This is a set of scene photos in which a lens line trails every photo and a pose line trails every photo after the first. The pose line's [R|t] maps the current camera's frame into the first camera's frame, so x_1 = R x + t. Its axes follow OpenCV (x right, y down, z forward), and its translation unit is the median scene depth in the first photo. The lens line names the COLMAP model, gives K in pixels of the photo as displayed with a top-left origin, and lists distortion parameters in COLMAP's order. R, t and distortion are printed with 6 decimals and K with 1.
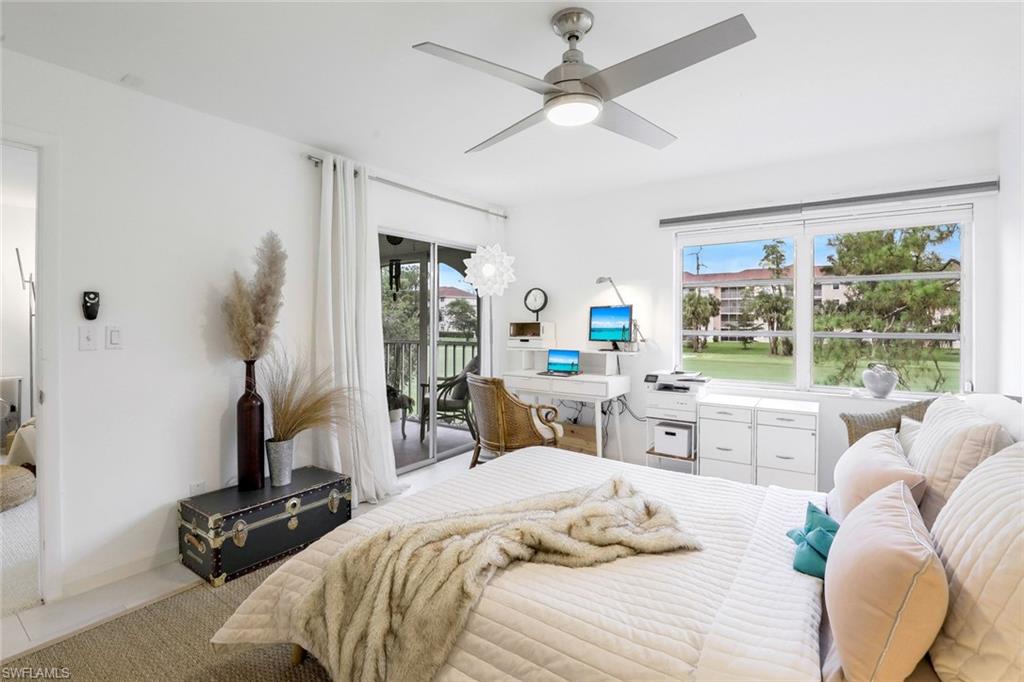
lens RADIAL K [[472.5, 0, 507.2], [0, 472.5, 321.3], [0, 0, 1]] dist [-0.031771, 0.002301]
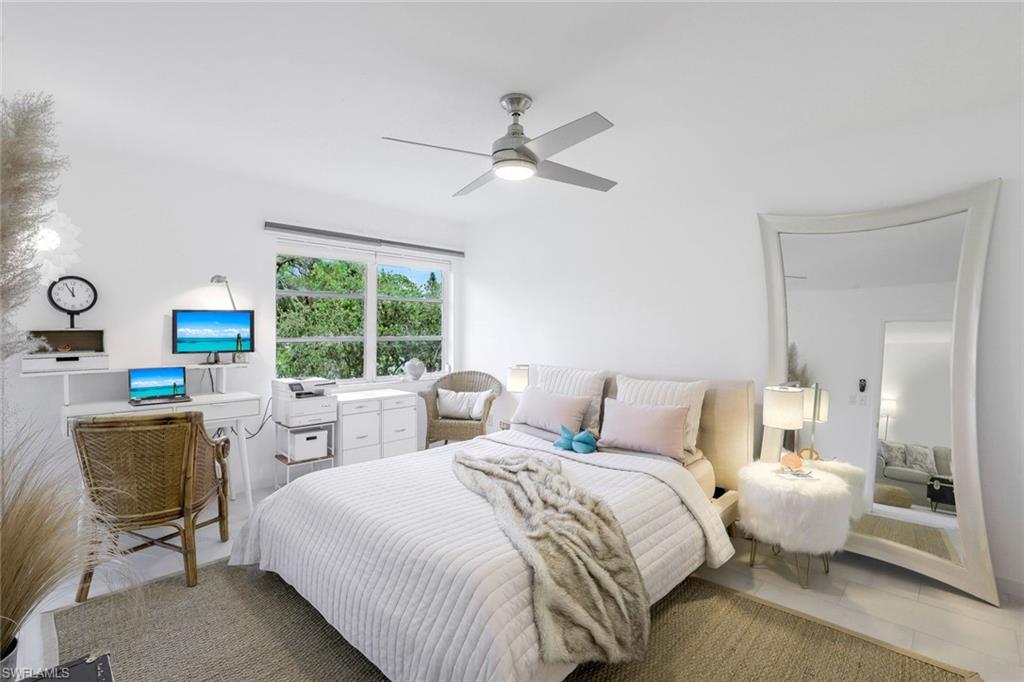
lens RADIAL K [[472.5, 0, 509.7], [0, 472.5, 335.7], [0, 0, 1]] dist [-0.031771, 0.002301]
pose [[0.133356, -0.013541, 0.990976, -0.523643], [-0.003458, 0.999894, 0.014128, -0.000903], [-0.991062, -0.005311, 0.133295, 0.375014]]
